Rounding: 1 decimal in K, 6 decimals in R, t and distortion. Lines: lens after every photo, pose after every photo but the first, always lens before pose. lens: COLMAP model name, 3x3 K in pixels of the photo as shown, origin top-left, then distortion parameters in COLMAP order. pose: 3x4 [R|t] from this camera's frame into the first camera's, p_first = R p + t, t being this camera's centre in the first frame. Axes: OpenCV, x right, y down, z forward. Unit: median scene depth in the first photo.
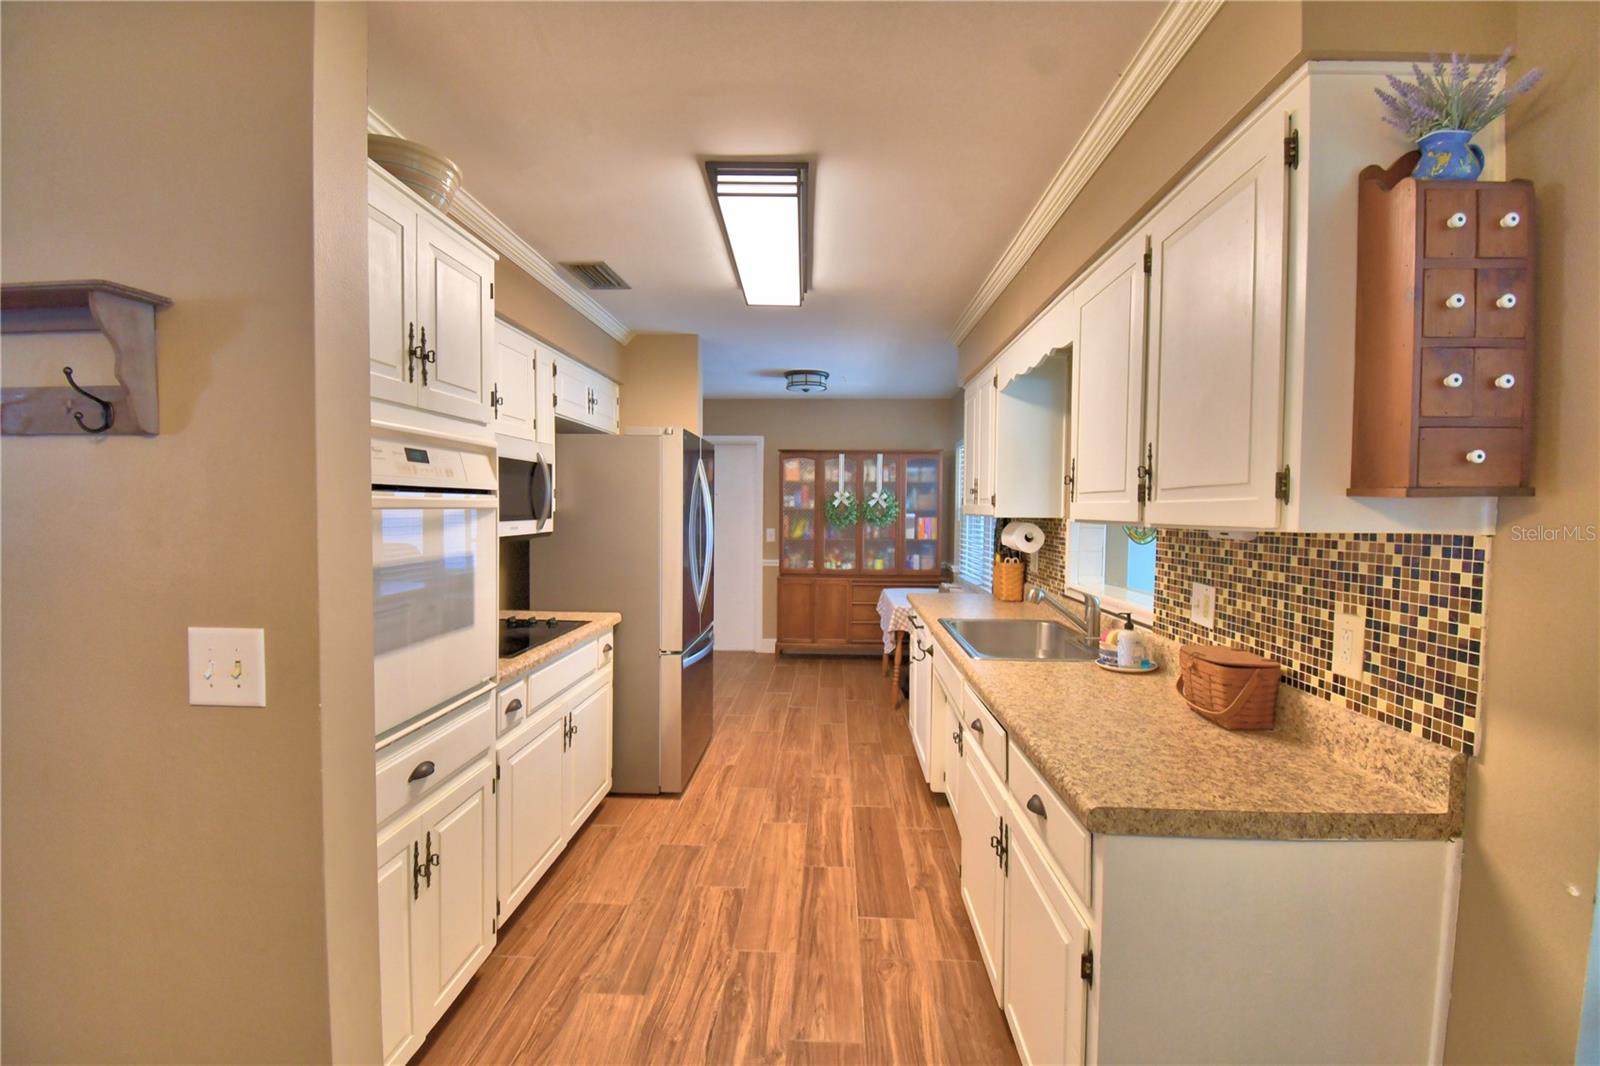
lens RADIAL K [[703.2, 0, 800.0], [0, 703.2, 533.0], [0, 0, 1]] dist [0.013740, -0.021326]
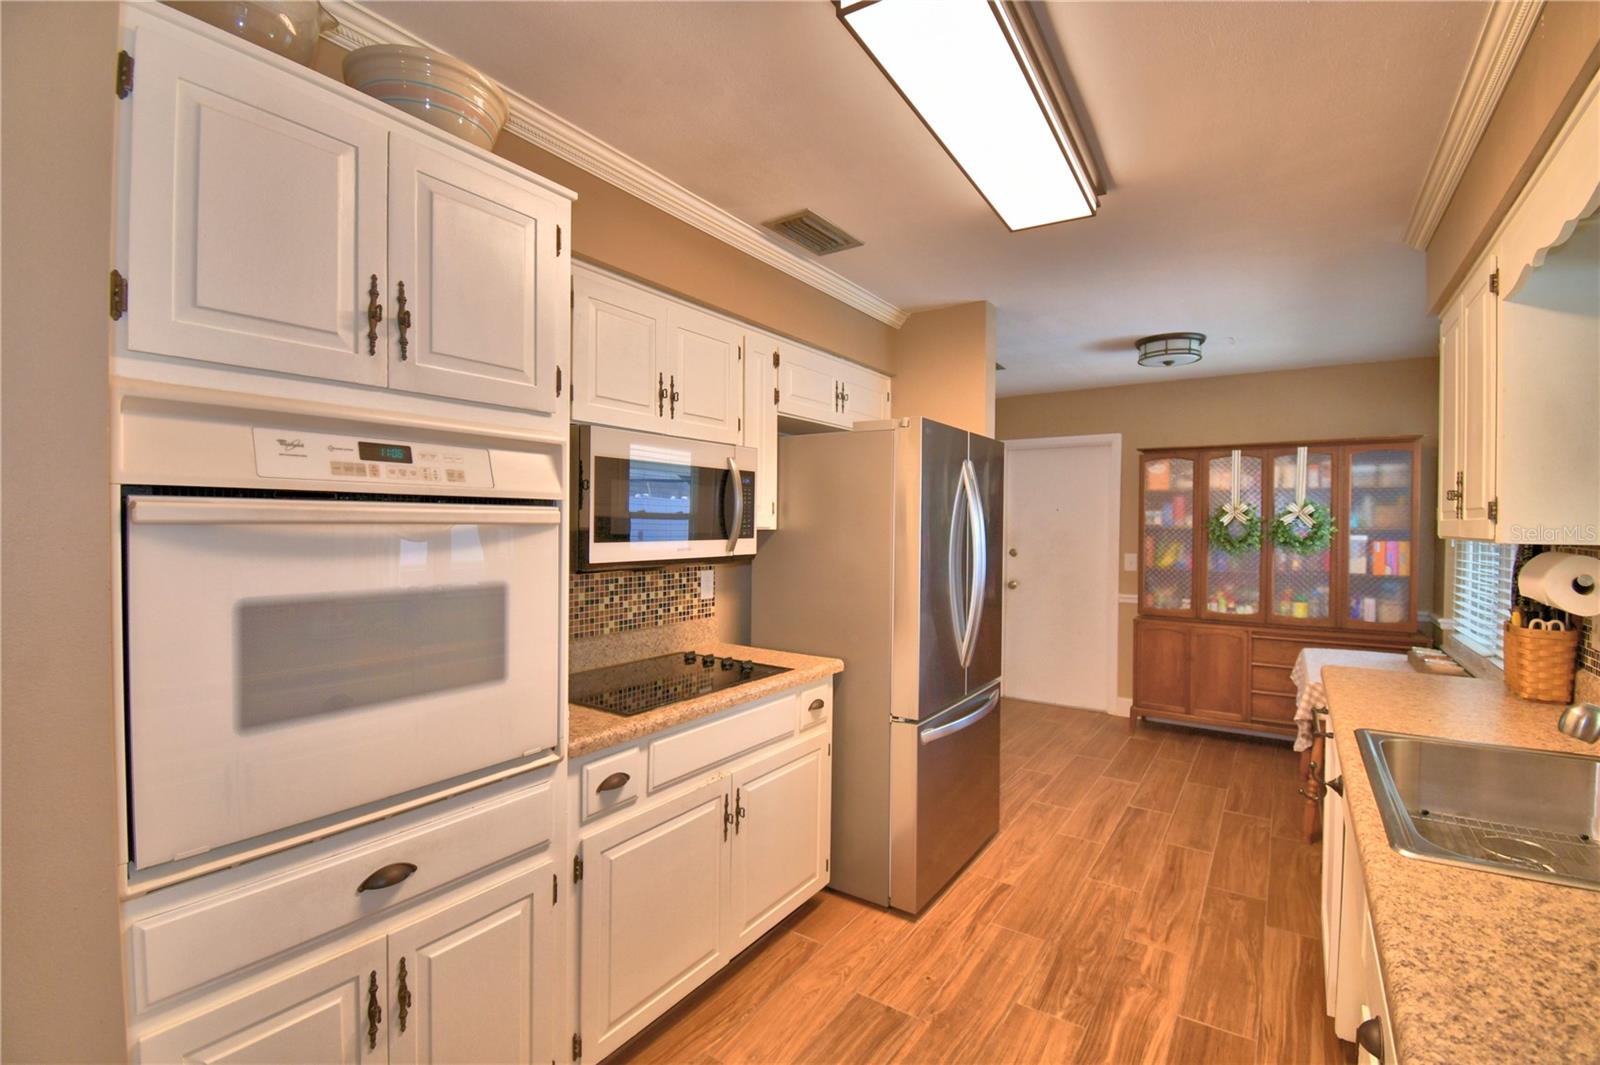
lens RADIAL K [[719.3, 0, 795.4], [0, 719.3, 534.6], [0, 0, 1]] dist [0.018558, -0.022916]
pose [[0.852757, 0.006282, -0.522270, 0.131058], [-0.019708, 0.999603, -0.020156, -0.009153], [0.521936, 0.027481, 0.852542, 0.329754]]
